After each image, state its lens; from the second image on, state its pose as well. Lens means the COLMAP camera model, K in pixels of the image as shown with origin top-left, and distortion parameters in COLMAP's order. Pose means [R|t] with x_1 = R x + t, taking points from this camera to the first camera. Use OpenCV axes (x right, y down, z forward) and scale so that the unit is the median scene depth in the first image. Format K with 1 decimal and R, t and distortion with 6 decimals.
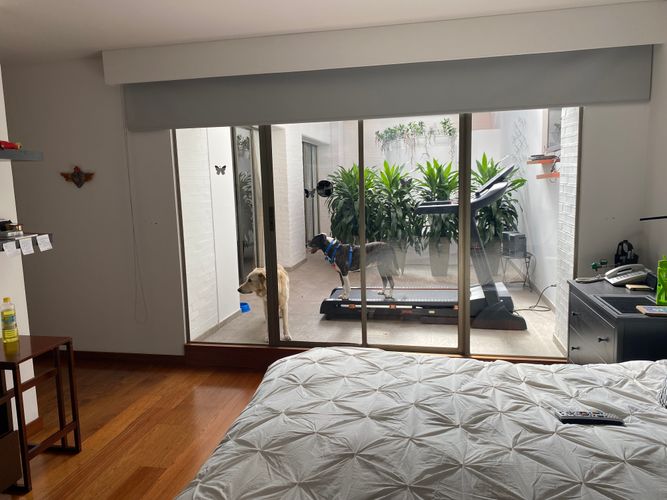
lens RADIAL K [[512.4, 0, 330.8], [0, 512.4, 248.3], [0, 0, 1]] dist [0.020256, -0.016013]
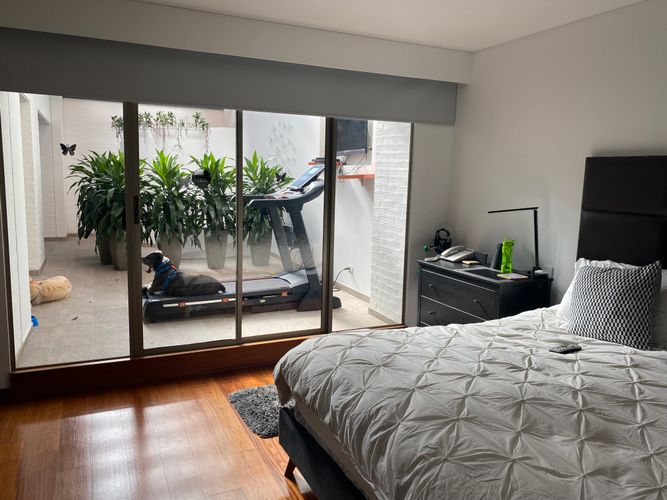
lens RADIAL K [[512.4, 0, 316.3], [0, 512.4, 247.4], [0, 0, 1]] dist [0.020256, -0.016013]
pose [[0.801065, -0.035171, 0.597543, -0.502431], [0.030321, 0.999375, 0.018173, -0.000834], [-0.597808, 0.003560, 0.801631, 0.145654]]
